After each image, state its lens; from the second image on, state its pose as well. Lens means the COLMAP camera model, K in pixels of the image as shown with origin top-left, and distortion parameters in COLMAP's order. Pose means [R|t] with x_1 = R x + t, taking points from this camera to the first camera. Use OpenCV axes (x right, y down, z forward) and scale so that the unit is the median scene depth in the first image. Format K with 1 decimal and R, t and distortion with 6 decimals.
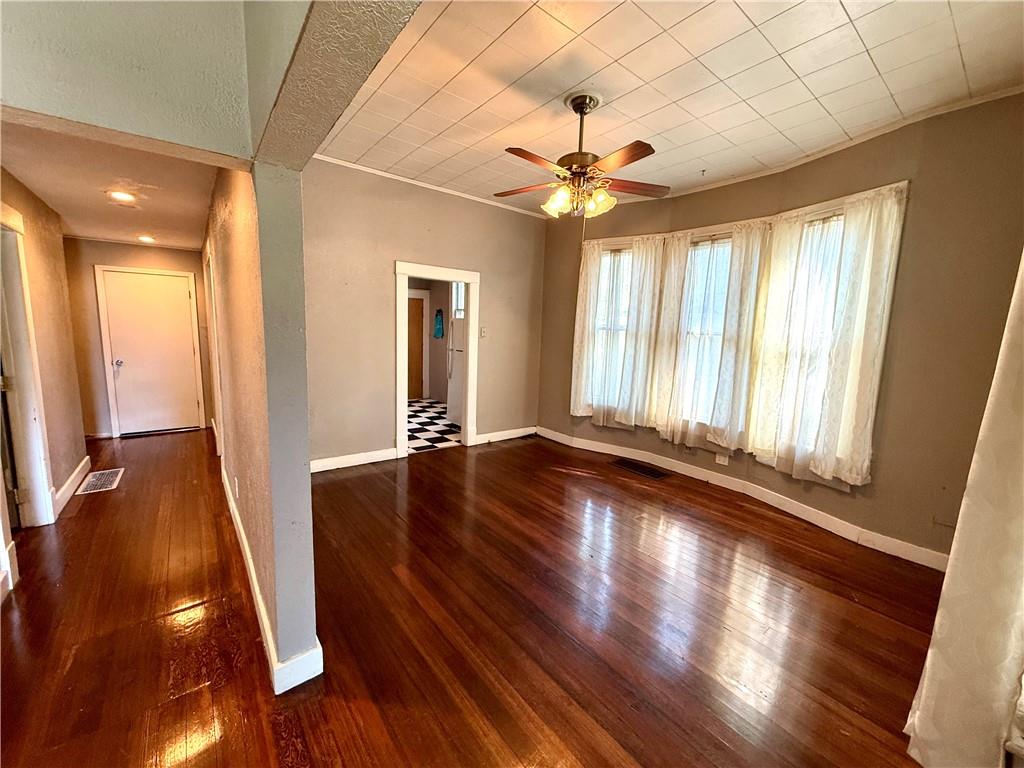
lens RADIAL K [[407.8, 0, 510.1], [0, 407.8, 382.1], [0, 0, 1]] dist [-0.000665, 0.000169]
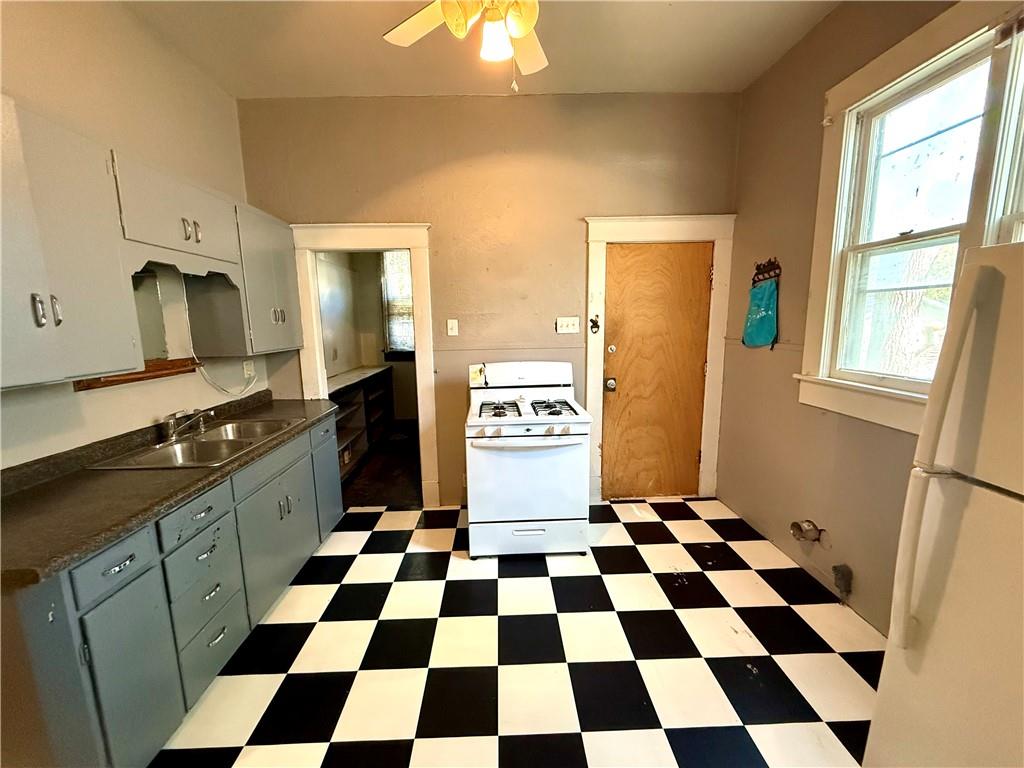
lens RADIAL K [[407.8, 0, 509.4], [0, 407.8, 384.3], [0, 0, 1]] dist [-0.000665, 0.000169]
pose [[0.805531, 0.052625, -0.590213, -0.228342], [-0.034925, 0.998533, 0.041366, -0.135908], [0.591524, -0.012709, 0.806187, 0.976884]]
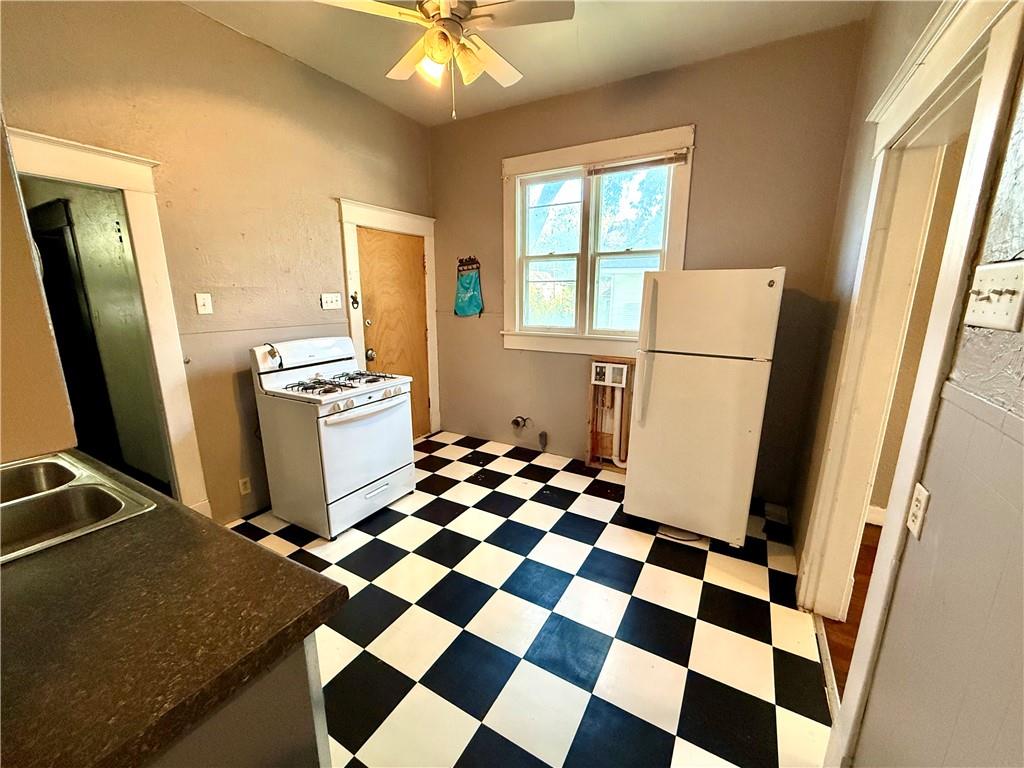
lens RADIAL K [[407.8, 0, 508.6], [0, 407.8, 384.4], [0, 0, 1]] dist [-0.000665, 0.000169]
pose [[0.928130, -0.108152, 0.356200, -0.517042], [0.073363, 0.991241, 0.109812, -0.123799], [-0.364956, -0.075788, 0.927935, 0.826525]]
